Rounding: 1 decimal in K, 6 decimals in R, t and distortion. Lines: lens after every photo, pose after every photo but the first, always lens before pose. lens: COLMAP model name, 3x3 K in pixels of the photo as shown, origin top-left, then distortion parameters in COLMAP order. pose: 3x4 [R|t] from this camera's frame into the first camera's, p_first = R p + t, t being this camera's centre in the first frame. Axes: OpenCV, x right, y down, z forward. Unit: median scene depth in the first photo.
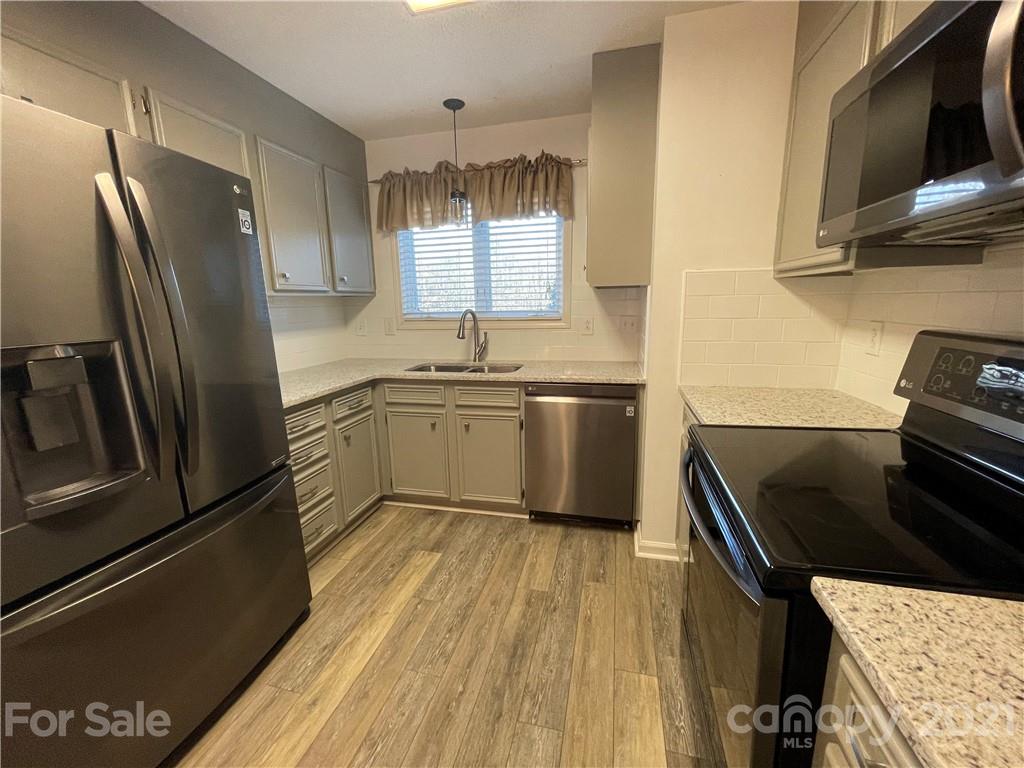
lens RADIAL K [[415.0, 0, 513.0], [0, 415.0, 378.6], [0, 0, 1]] dist [-0.002165, -0.000086]
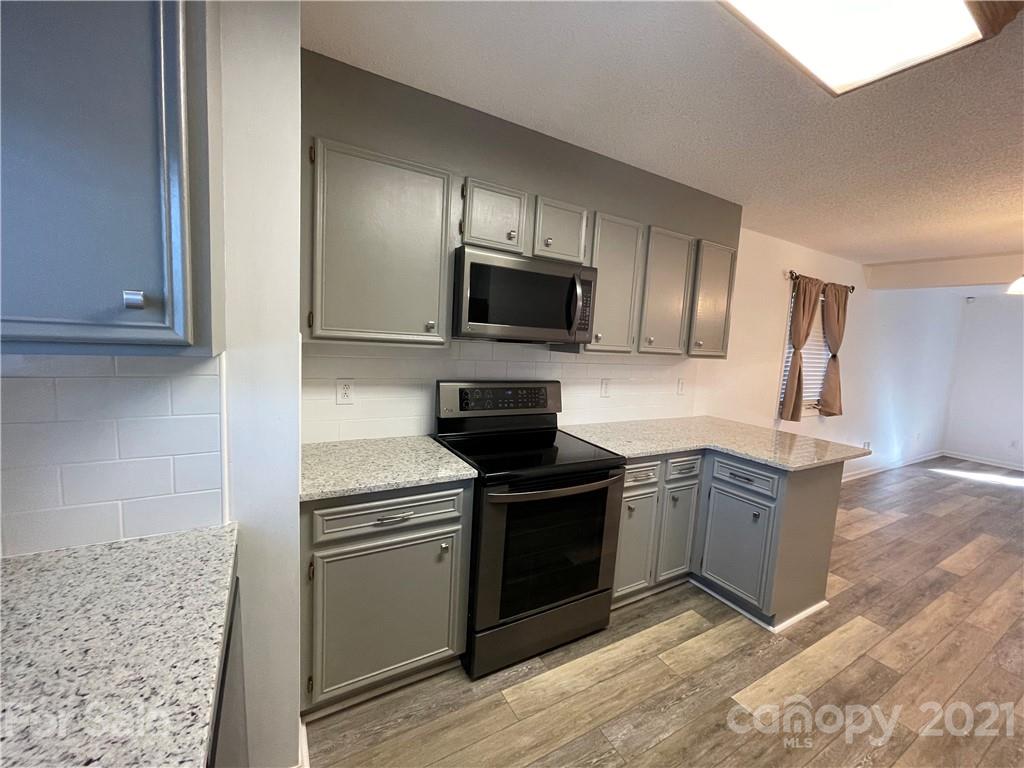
lens RADIAL K [[410.2, 0, 512.2], [0, 410.2, 379.5], [0, 0, 1]] dist [-0.001943, 0.000089]
pose [[-0.692307, -0.090965, 0.715846, -0.235886], [0.093158, 0.972454, 0.213668, -0.212582], [-0.715564, 0.214611, -0.664763, 0.872825]]
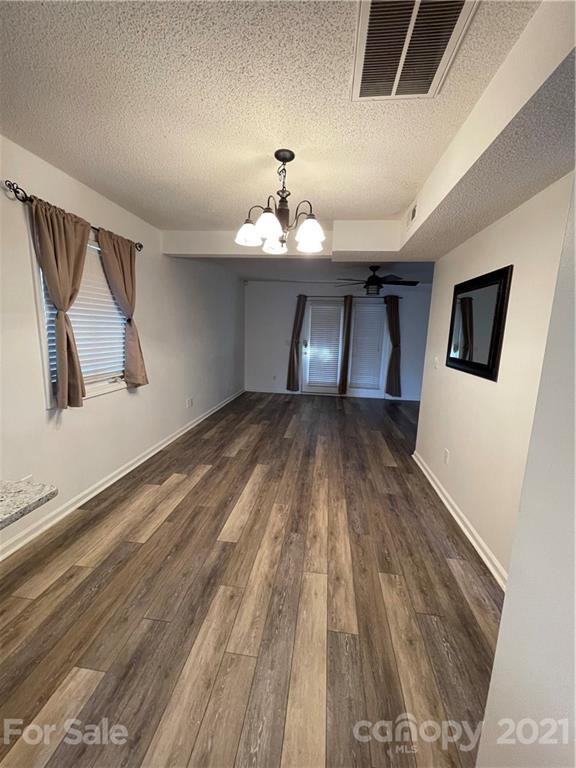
lens RADIAL K [[307.6, 0, 289.6], [0, 307.6, 383.3], [0, 0, 1]] dist [-0.001943, 0.000089]
pose [[-0.992892, 0.012811, -0.118324, -0.380162], [-0.029678, 0.936133, 0.350390, -0.028903], [0.115256, 0.351412, -0.929100, 0.021756]]
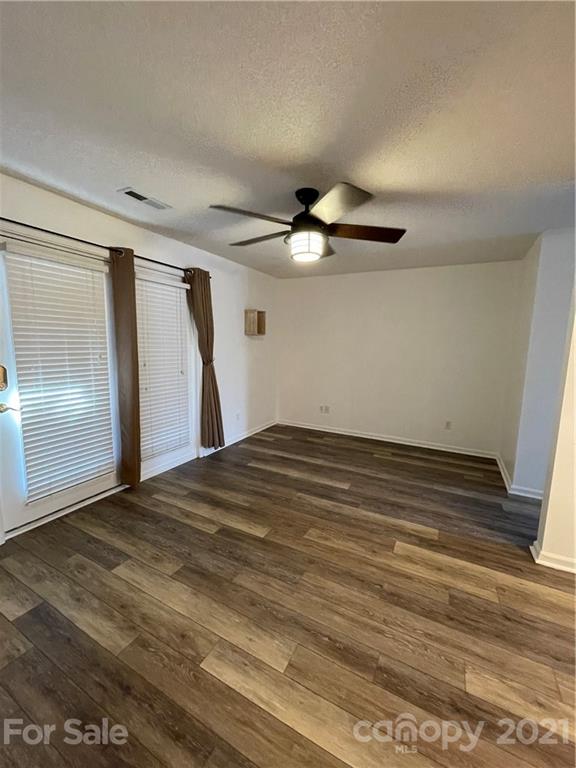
lens RADIAL K [[307.6, 0, 289.6], [0, 307.6, 383.3], [0, 0, 1]] dist [-0.001943, 0.000089]
pose [[-0.241197, 0.147863, -0.959146, -0.253312], [-0.195481, 0.960665, 0.197255, 0.286545], [0.950585, 0.235072, -0.202805, -1.676301]]
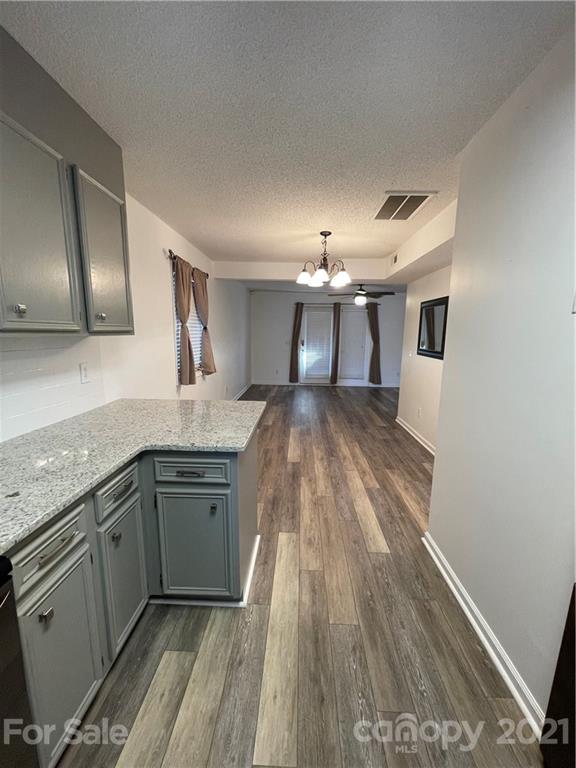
lens RADIAL K [[307.6, 0, 289.6], [0, 307.6, 383.3], [0, 0, 1]] dist [-0.001943, 0.000089]
pose [[-0.978355, 0.043111, -0.202392, -0.041688], [-0.030301, 0.937671, 0.346202, -0.130004], [0.204702, 0.344841, -0.916069, 0.488334]]
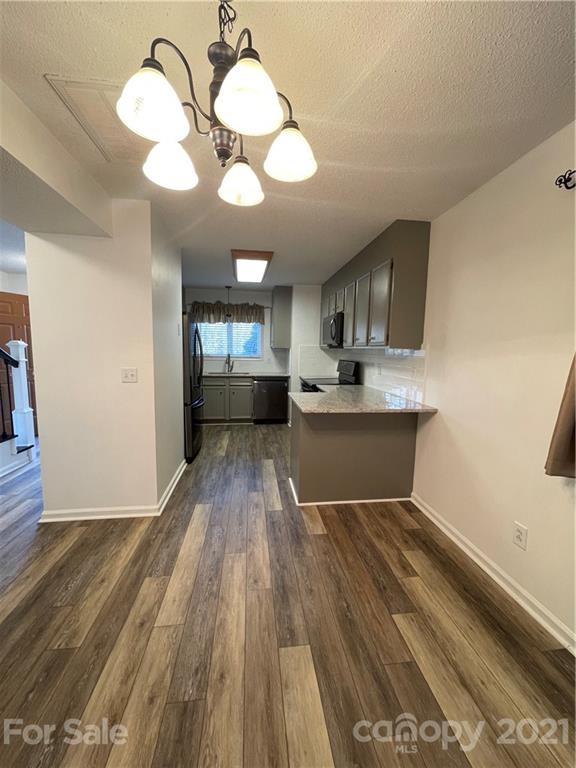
lens RADIAL K [[307.6, 0, 289.6], [0, 307.6, 383.3], [0, 0, 1]] dist [-0.001943, 0.000089]
pose [[0.930258, -0.002628, 0.366896, -0.514347], [0.030872, 0.996989, -0.071133, 0.207942], [-0.365605, 0.077498, 0.927538, -1.127636]]
